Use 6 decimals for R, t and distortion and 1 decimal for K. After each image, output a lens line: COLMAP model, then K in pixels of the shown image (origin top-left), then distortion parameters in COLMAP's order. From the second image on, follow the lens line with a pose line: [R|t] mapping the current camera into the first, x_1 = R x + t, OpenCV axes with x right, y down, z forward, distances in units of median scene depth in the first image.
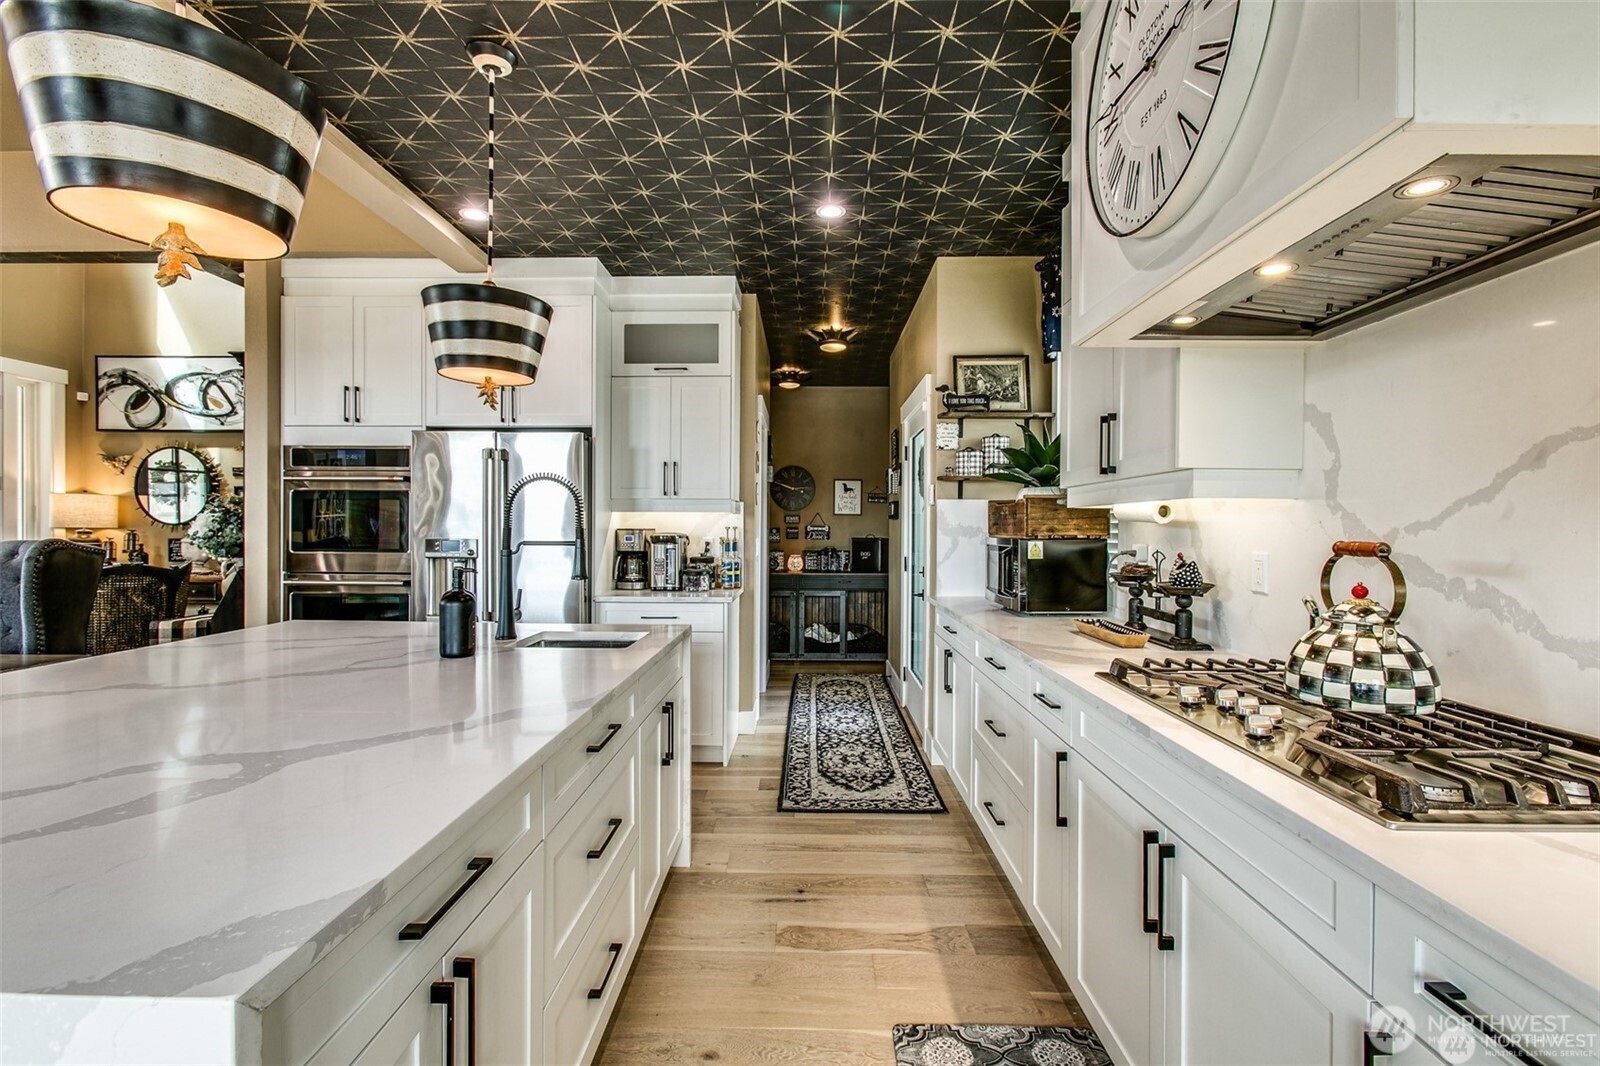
lens RADIAL K [[708.6, 0, 799.2], [0, 708.6, 530.5], [0, 0, 1]] dist [-0.010366, 0.000608]
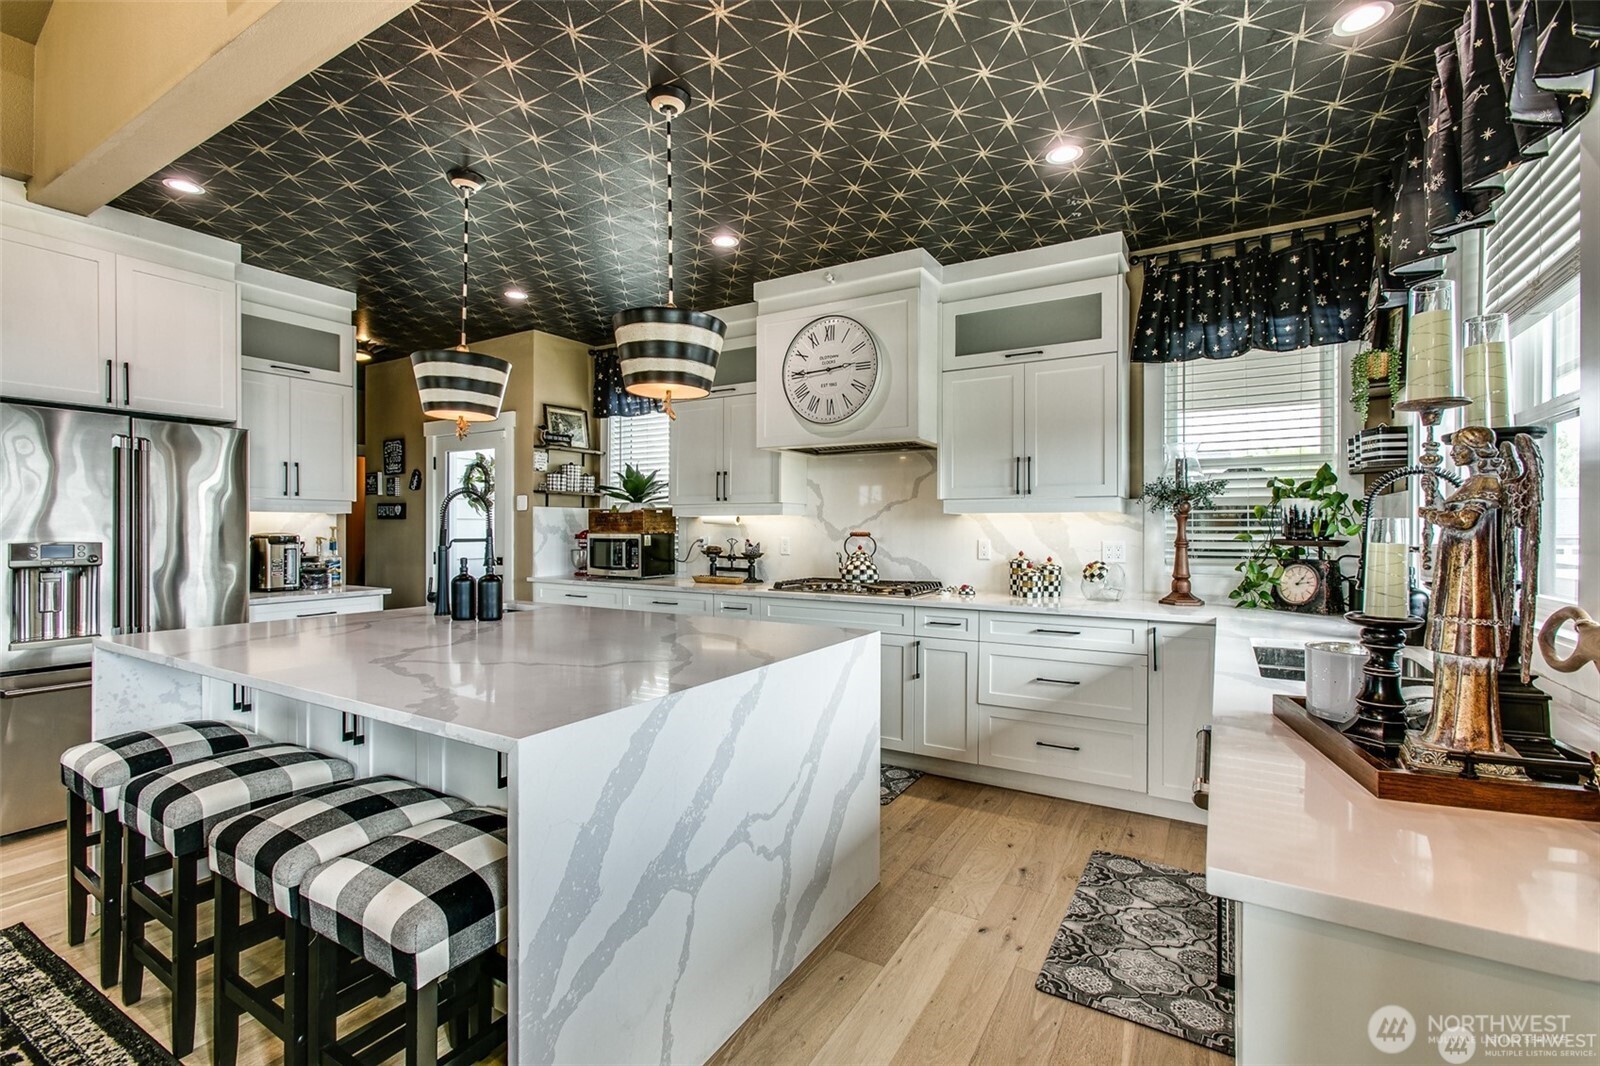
lens RADIAL K [[708.6, 0, 799.2], [0, 708.6, 530.5], [0, 0, 1]] dist [-0.010366, 0.000608]
pose [[0.499041, -0.005344, 0.866562, -0.851394], [0.003042, 0.999986, 0.004415, -0.002450], [-0.866573, 0.000433, 0.499050, -0.146978]]
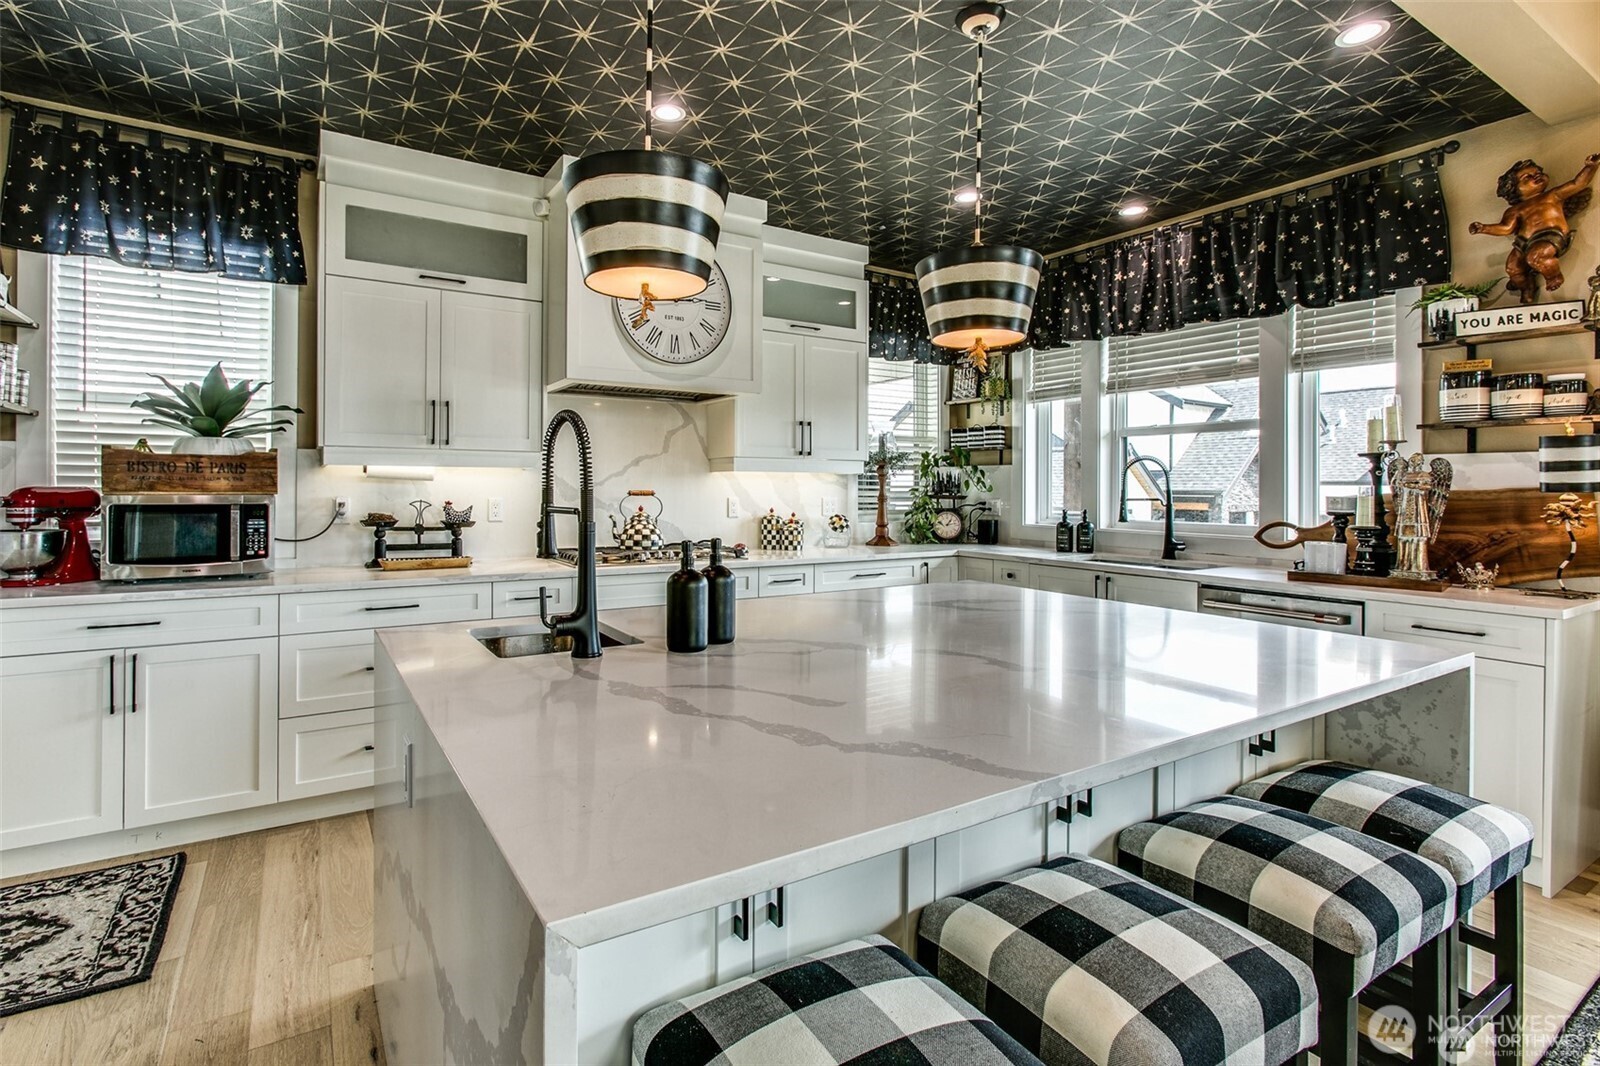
lens RADIAL K [[766.9, 0, 760.5], [0, 766.9, 484.7], [0, 0, 1]] dist [-0.004607, -0.000348]
pose [[-0.534822, -0.005591, 0.844946, -0.787976], [-0.005249, 0.999981, 0.003294, -0.007634], [-0.844948, -0.002673, -0.534841, 0.880843]]
